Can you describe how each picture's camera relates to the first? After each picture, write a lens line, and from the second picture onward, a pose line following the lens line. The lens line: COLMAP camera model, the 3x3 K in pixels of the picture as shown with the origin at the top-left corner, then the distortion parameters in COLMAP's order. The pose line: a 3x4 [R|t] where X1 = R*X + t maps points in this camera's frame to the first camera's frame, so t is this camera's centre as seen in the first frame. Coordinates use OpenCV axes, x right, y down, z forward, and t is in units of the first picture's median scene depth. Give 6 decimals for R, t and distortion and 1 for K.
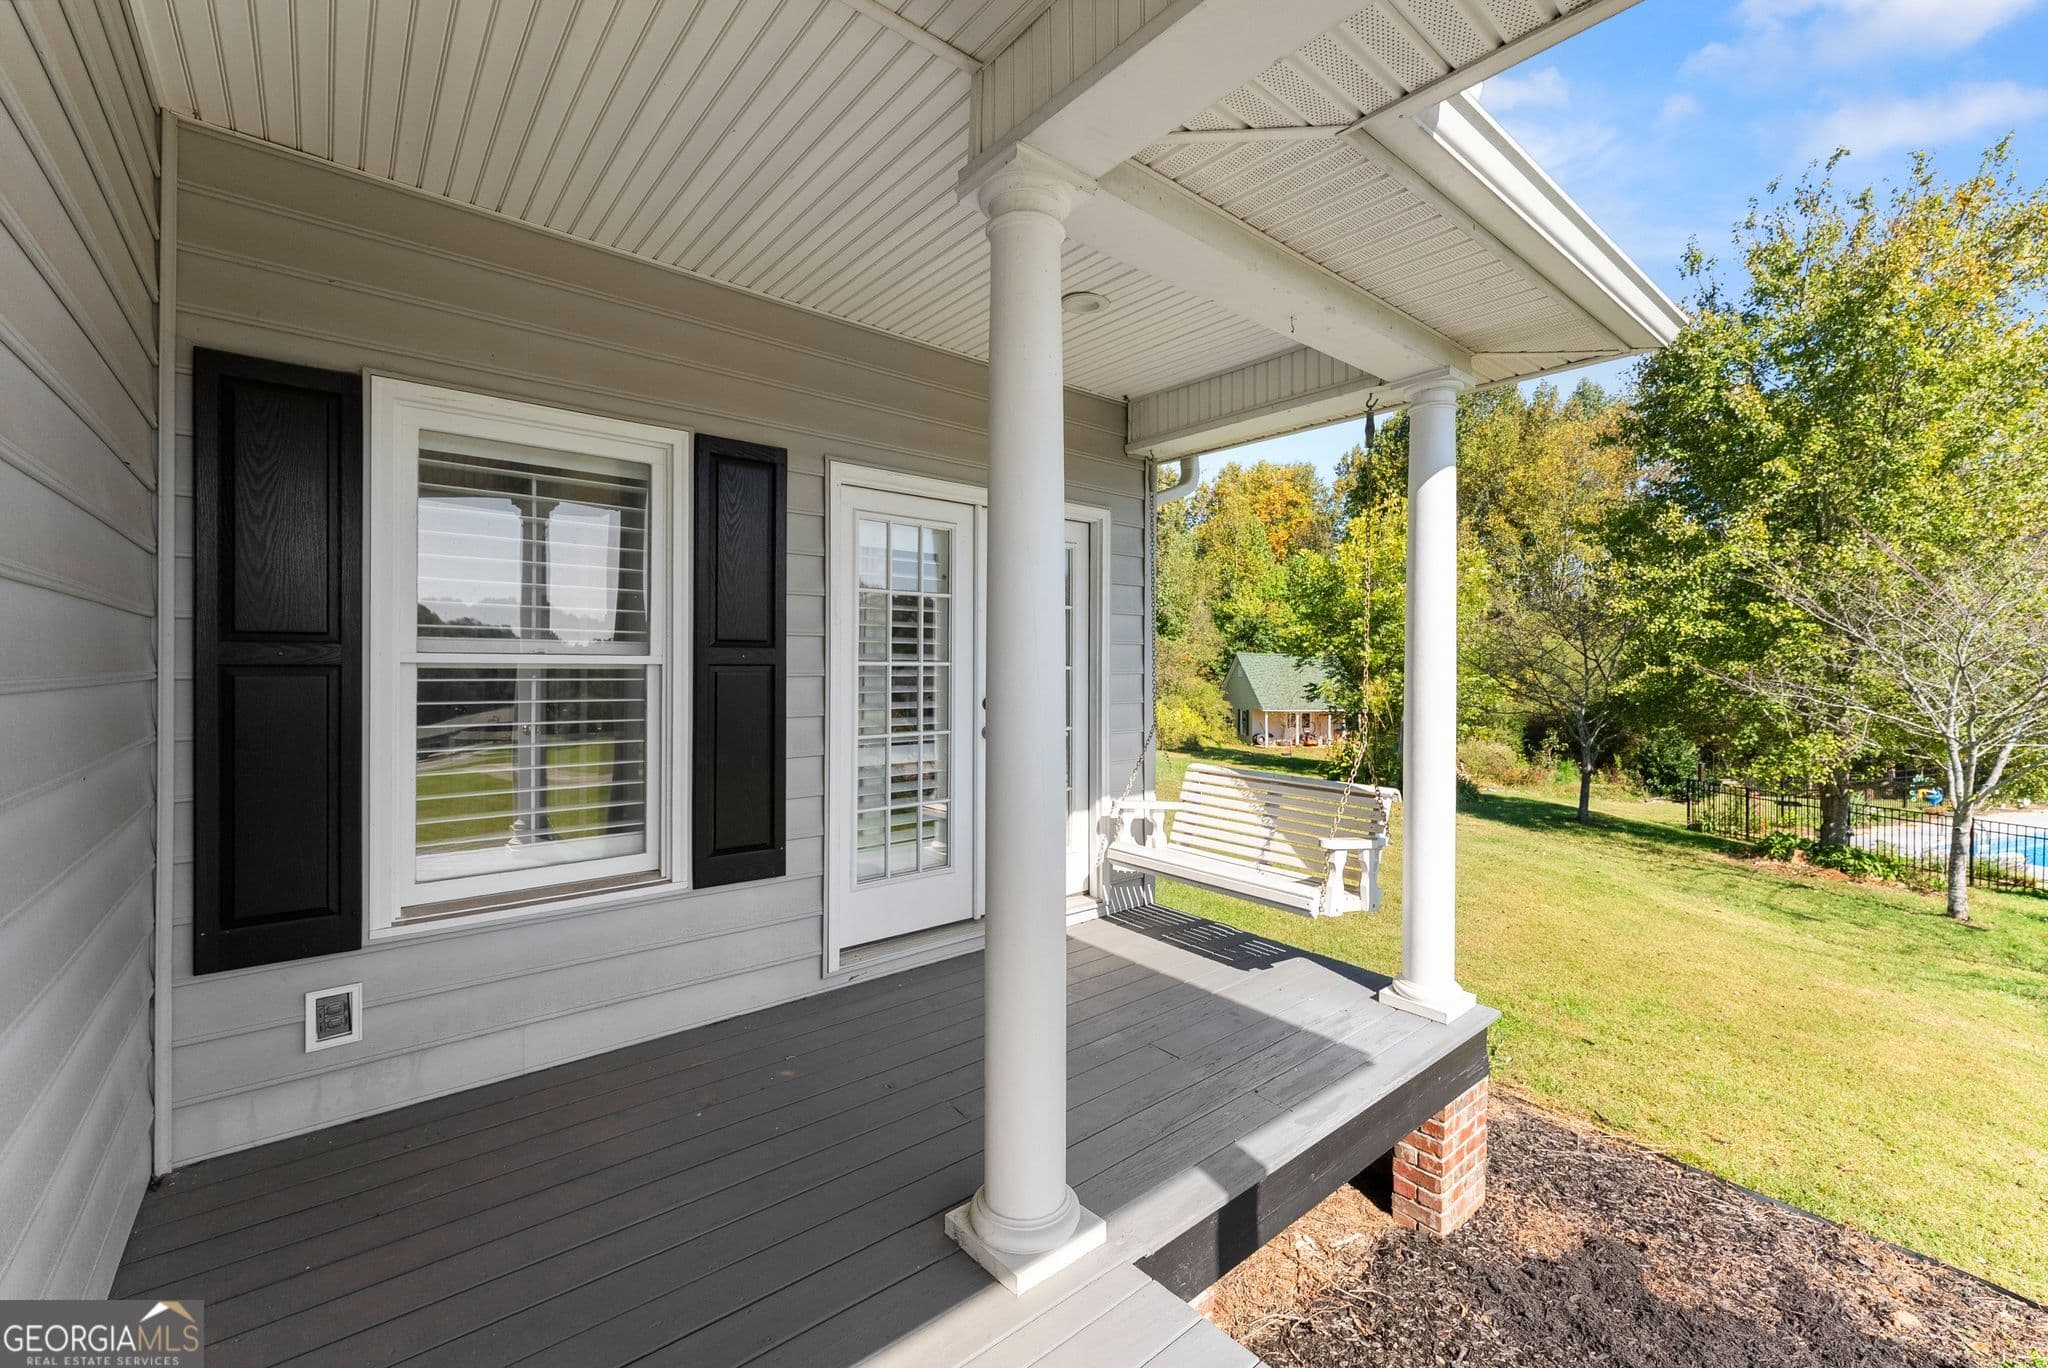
lens RADIAL K [[835.3, 0, 1024.0], [0, 835.3, 684.0], [0, 0, 1]] dist [0.000053, -0.000001]
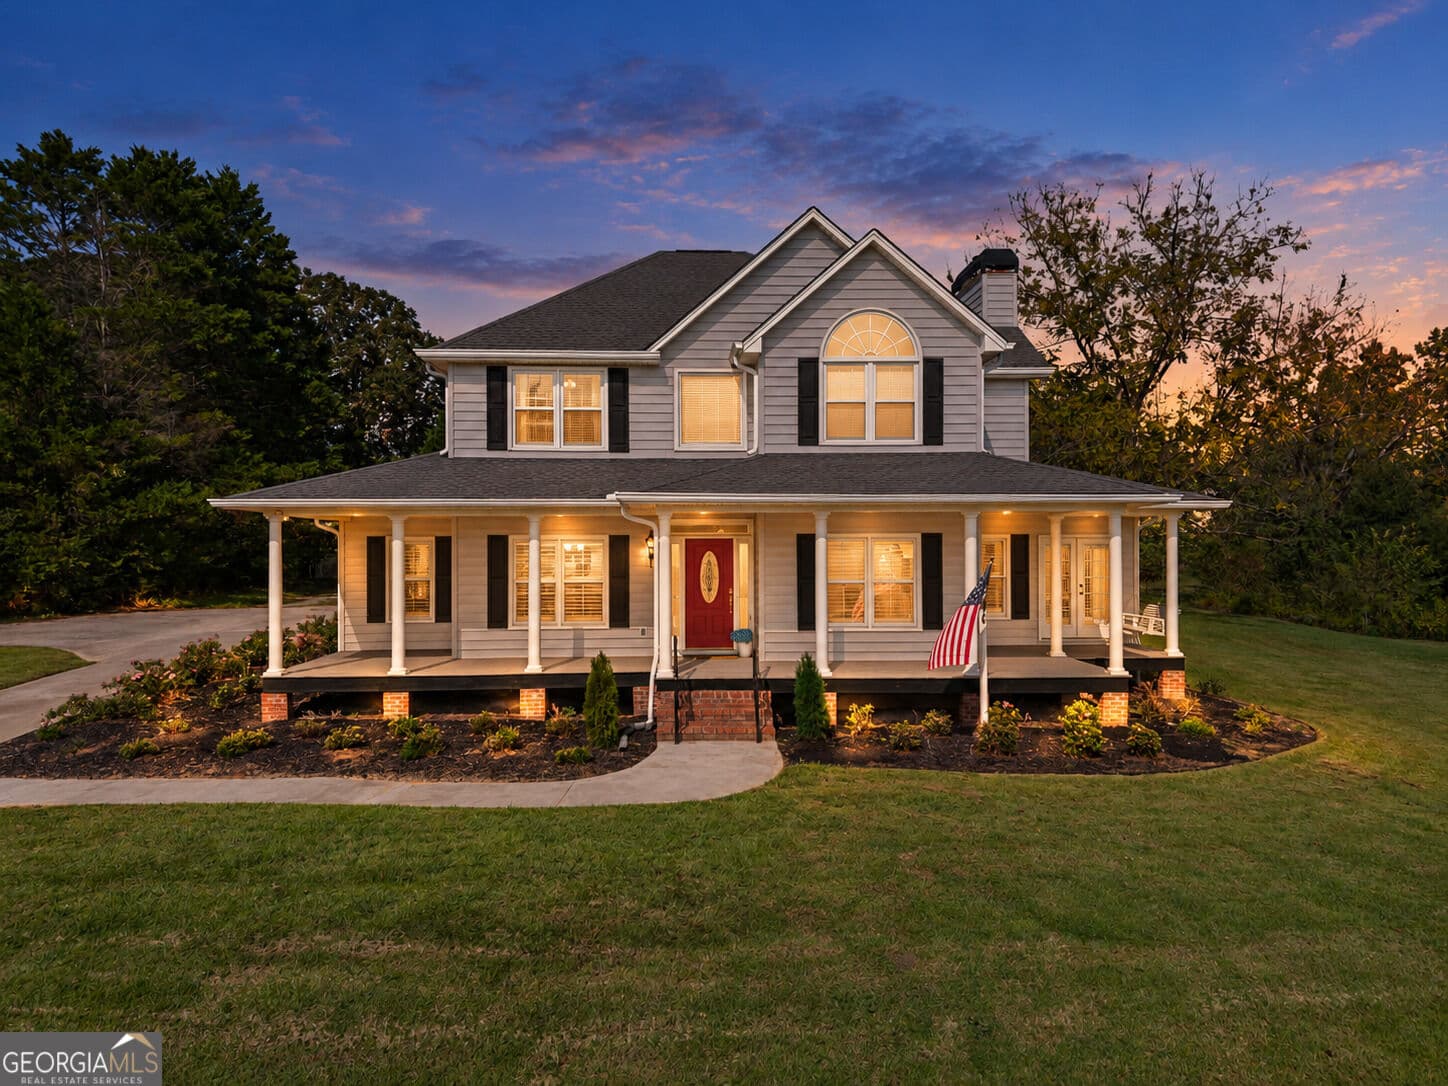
lens RADIAL K [[987.4, 0, 719.5], [0, 987.4, 545.5], [0, 0, 1]] dist [0.001272, 0.000170]
pose [[0.787691, -0.005339, -0.616047, 1.908016], [0.001185, 0.999974, -0.007150, -0.172108], [0.616069, 0.004902, 0.787677, -4.822968]]
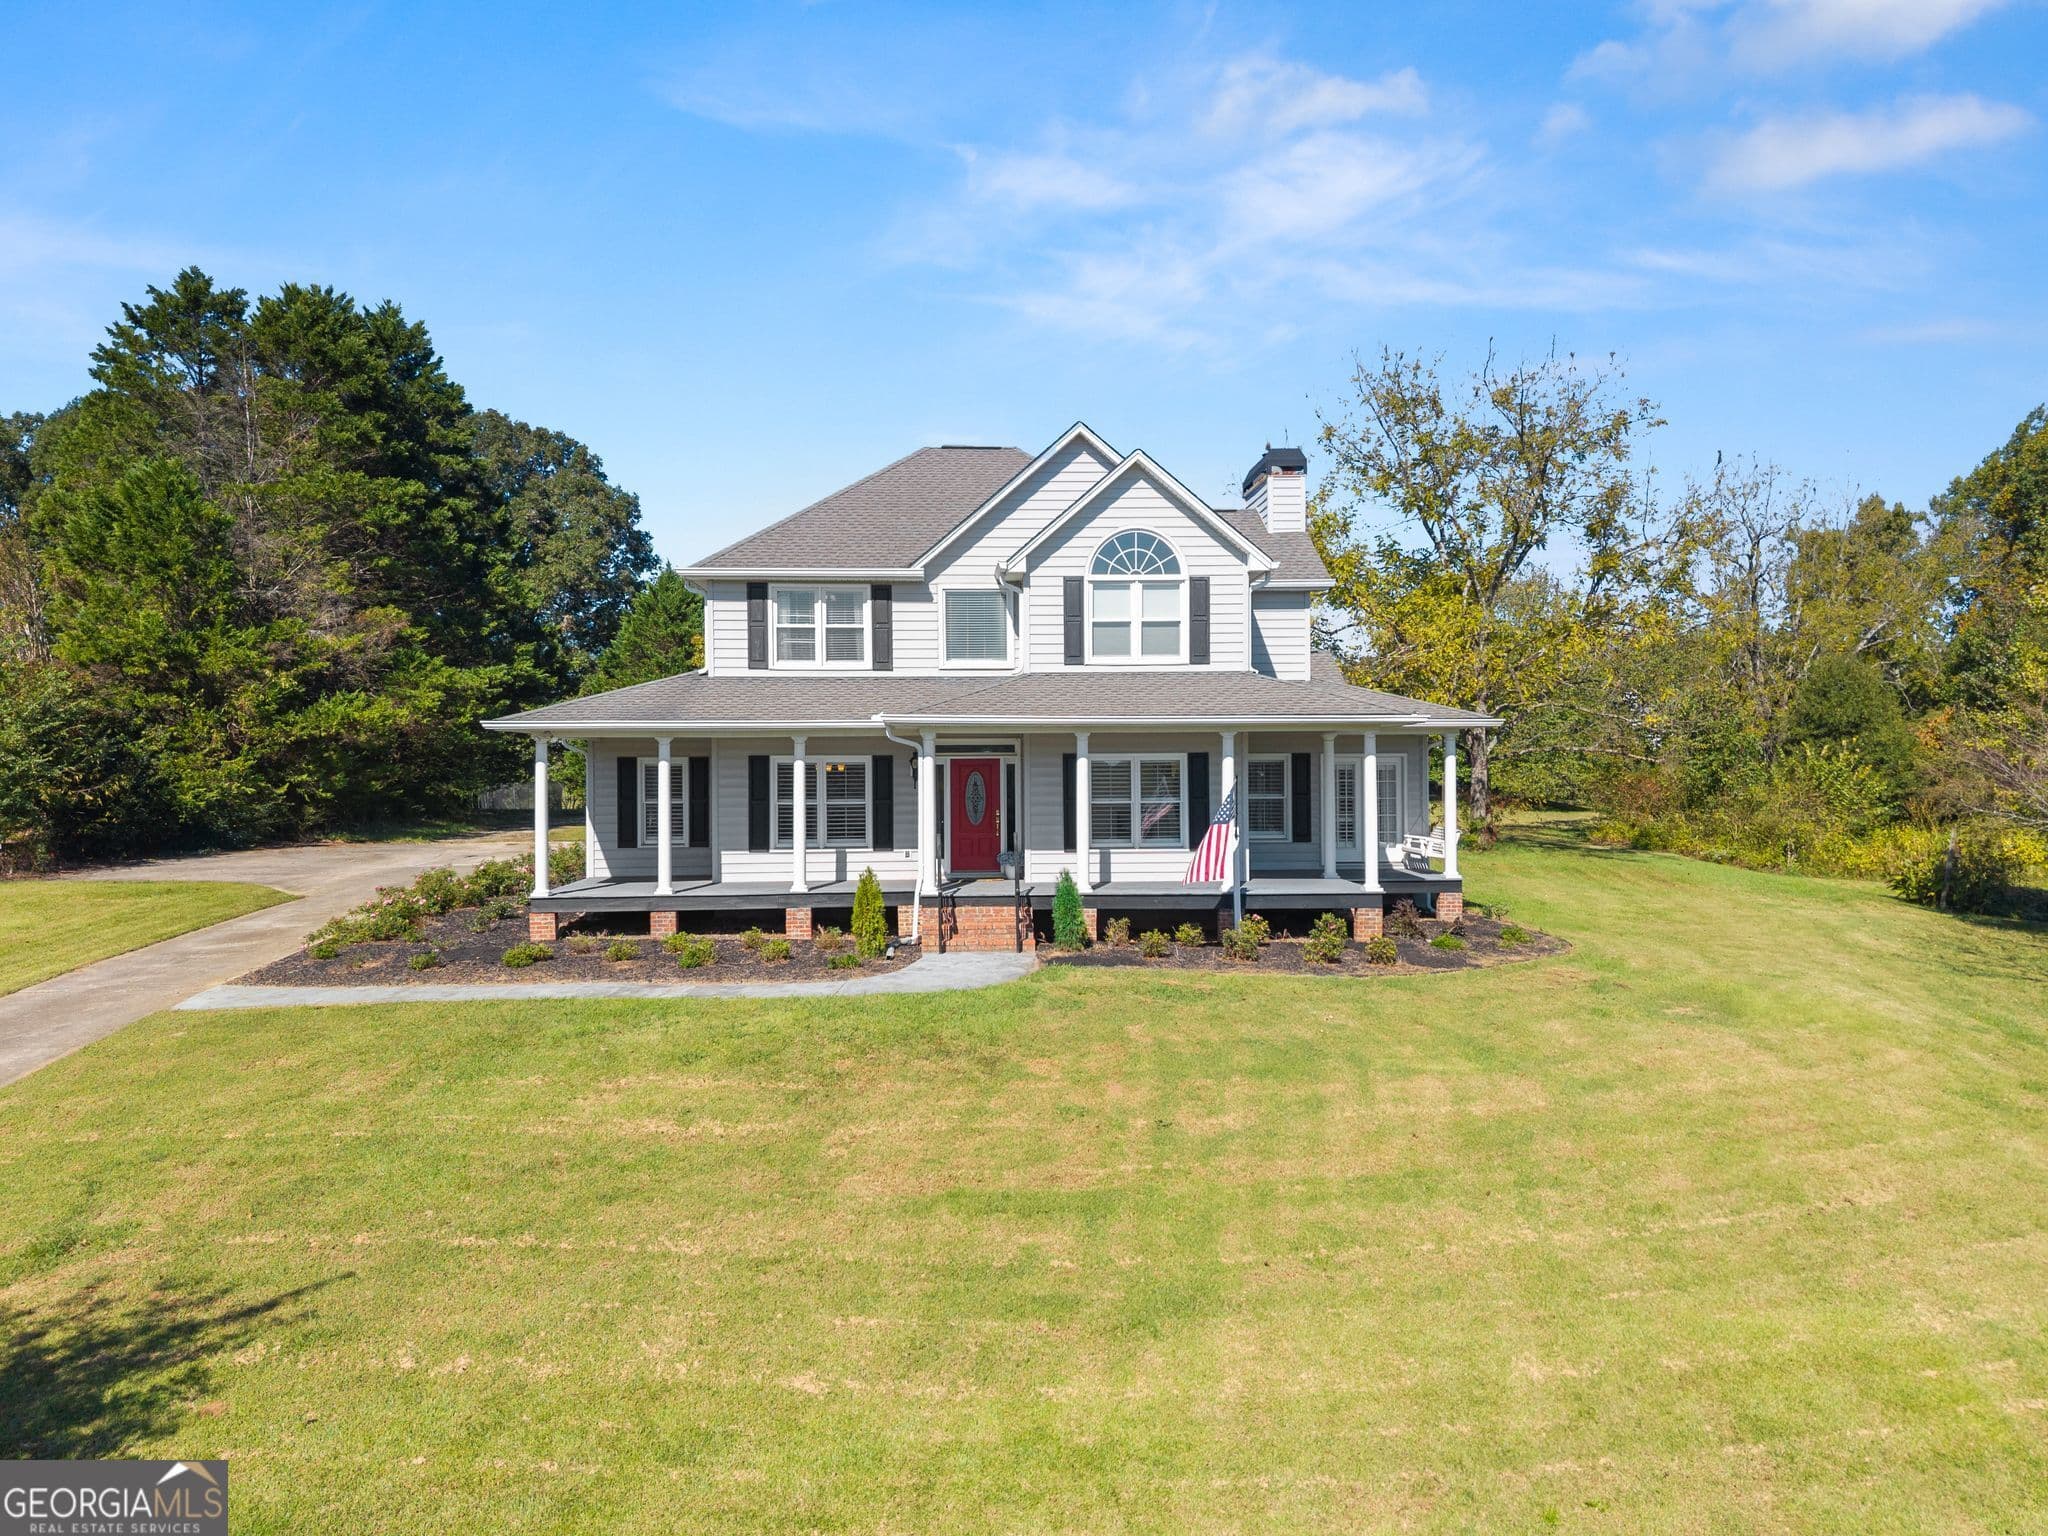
lens RADIAL K [[1389.1, 0, 1018.5], [0, 1389.1, 765.9], [0, 0, 1]] dist [0.008981, -0.001087]
pose [[0.791571, -0.008282, -0.611021, 3.262307], [0.003643, 0.999954, -0.008834, -0.144201], [0.611066, 0.004766, 0.791565, -6.343620]]
